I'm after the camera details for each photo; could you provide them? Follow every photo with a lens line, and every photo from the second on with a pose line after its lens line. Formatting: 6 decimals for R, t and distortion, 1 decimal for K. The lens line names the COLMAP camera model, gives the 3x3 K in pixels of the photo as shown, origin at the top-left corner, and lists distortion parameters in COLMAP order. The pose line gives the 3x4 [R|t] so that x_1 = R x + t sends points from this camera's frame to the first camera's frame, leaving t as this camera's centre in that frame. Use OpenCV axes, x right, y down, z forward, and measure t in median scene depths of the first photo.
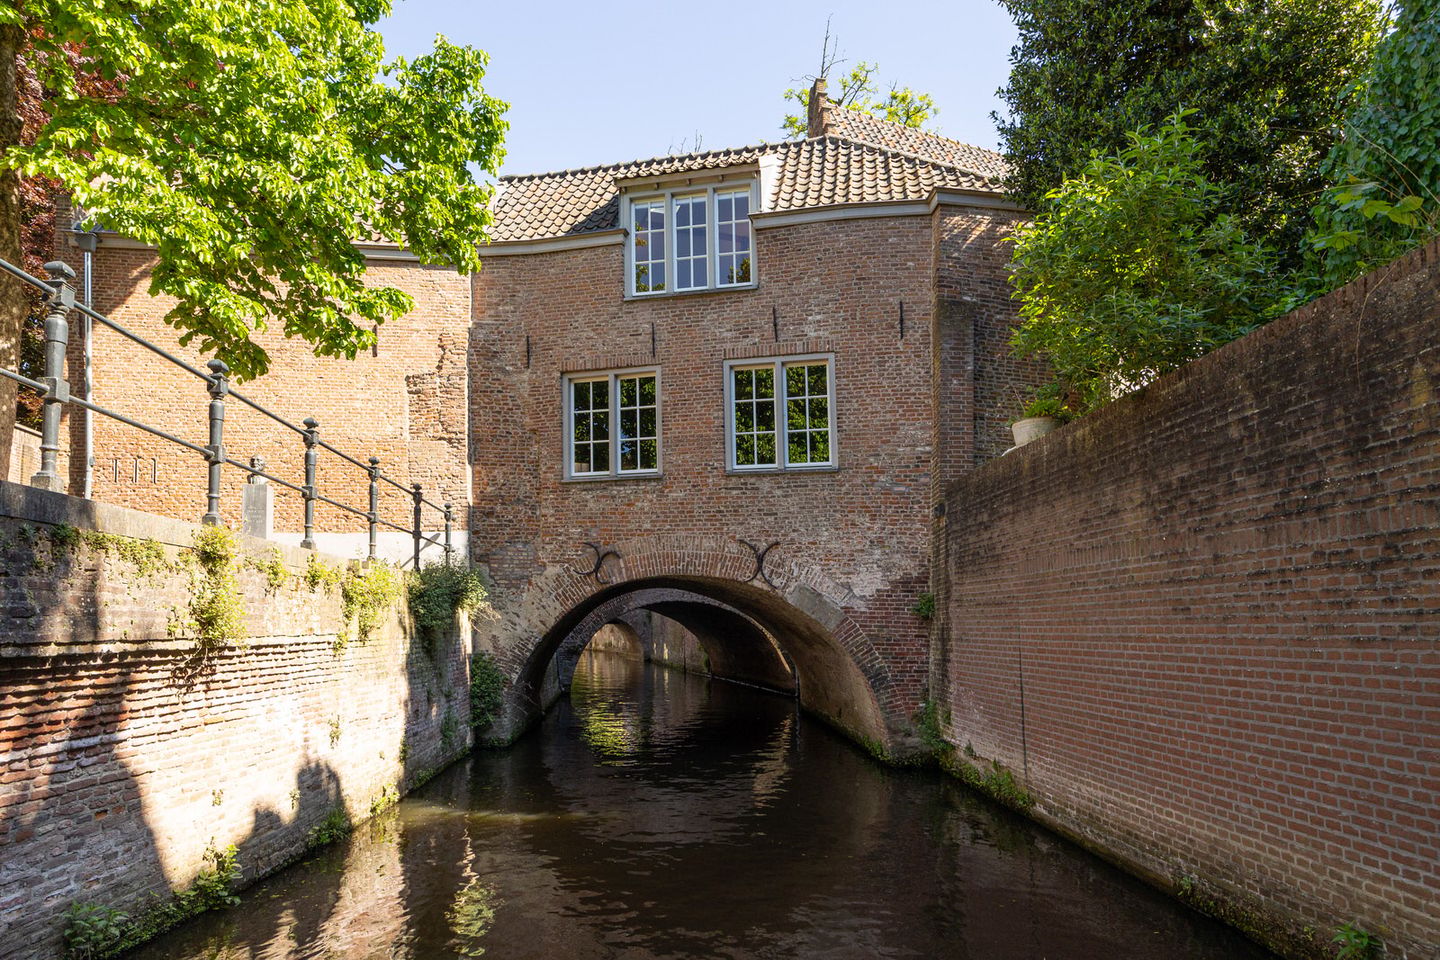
lens RADIAL K [[826.7, 0, 712.5], [0, 826.7, 529.2], [0, 0, 1]] dist [0.002624, 0.001019]
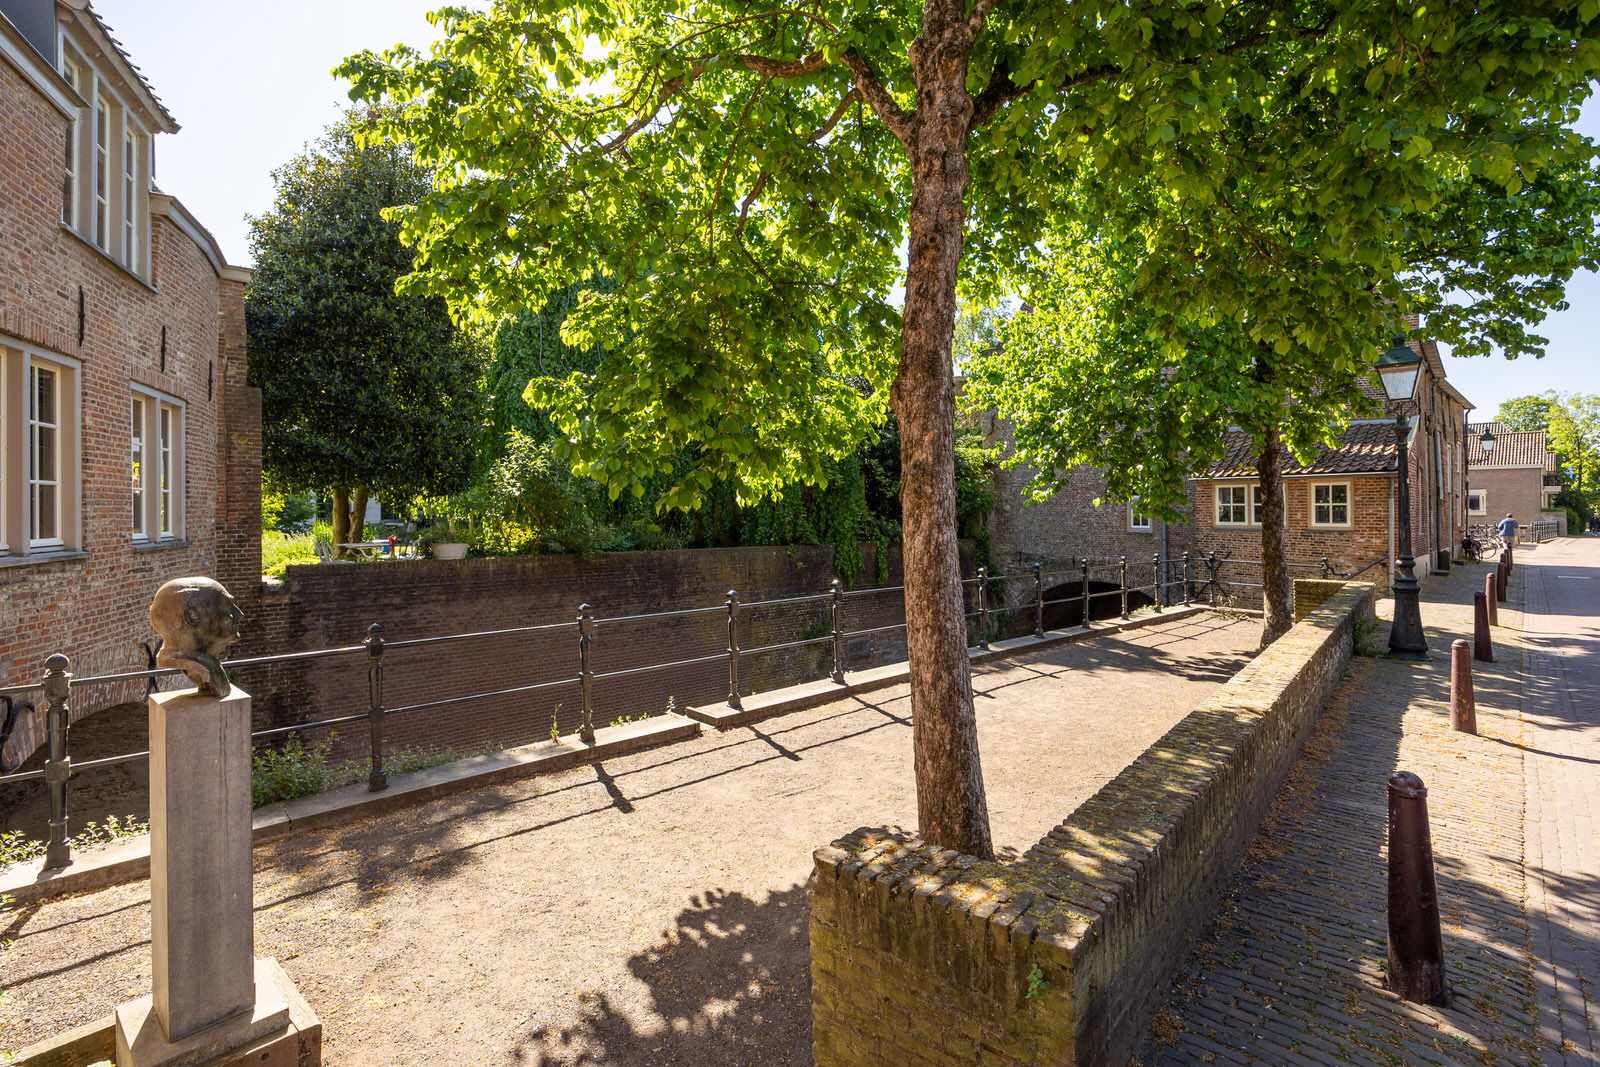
lens RADIAL K [[741.5, 0, 784.5], [0, 741.5, 518.6], [0, 0, 1]] dist [0.023236, 0.000111]
pose [[-0.601666, -0.007855, 0.798710, -0.832417], [-0.090624, 0.994166, -0.058490, -0.107333], [-0.793590, -0.107574, -0.598867, 0.962562]]
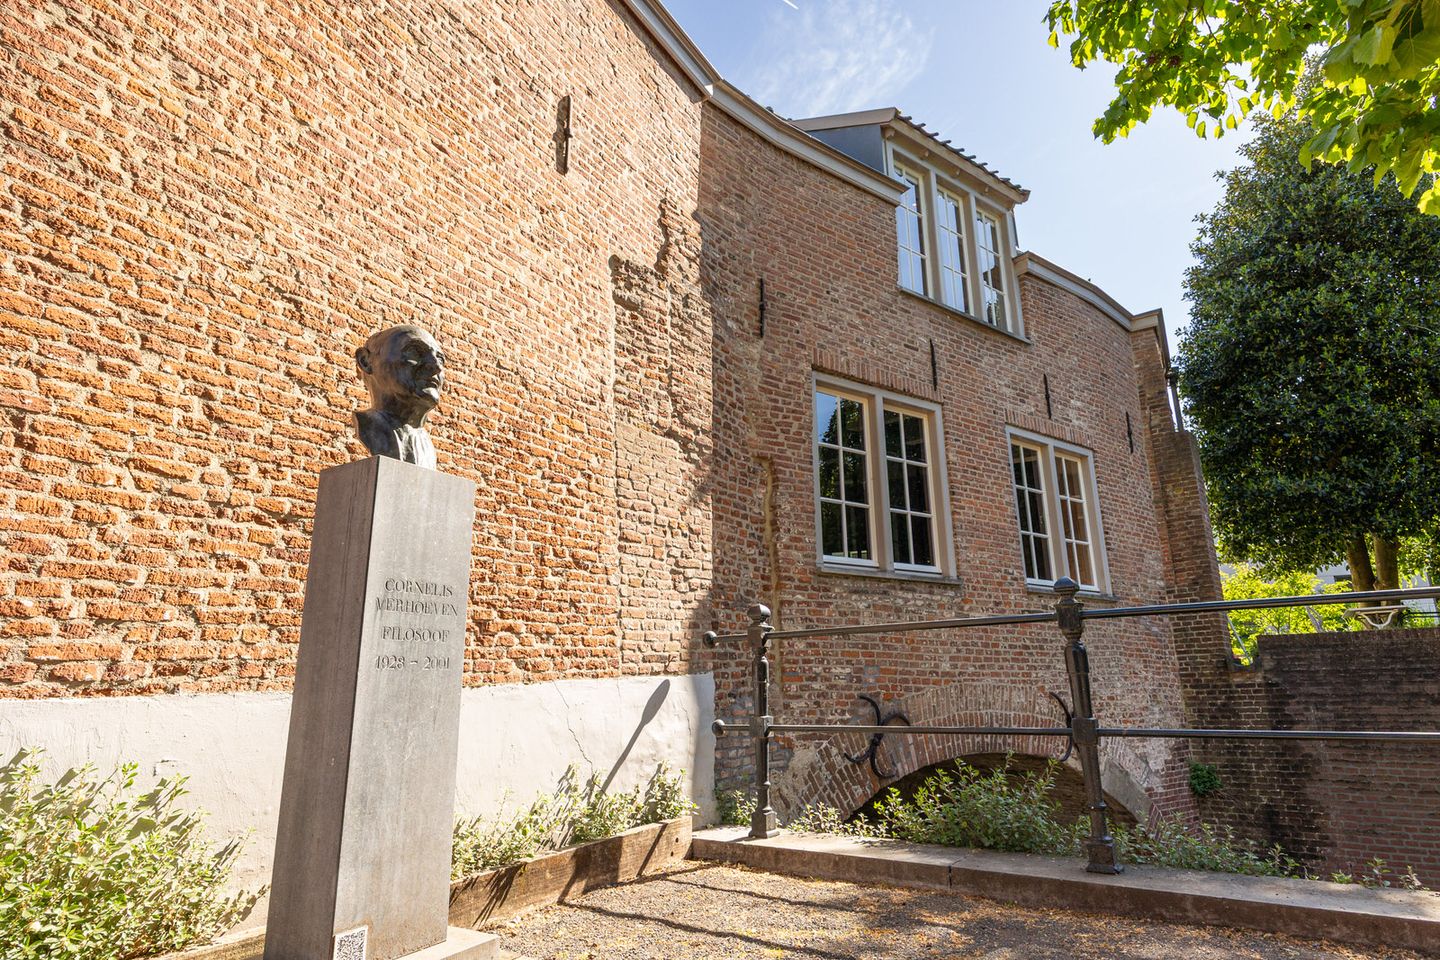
lens RADIAL K [[735.5, 0, 722.2], [0, 735.5, 479.9], [0, 0, 1]] dist [0.000126, -0.000497]
pose [[0.661445, 0.190437, 0.725413, -0.604940], [-0.074693, 0.979144, -0.188940, -0.023466], [-0.746265, 0.070790, 0.661874, 0.794680]]
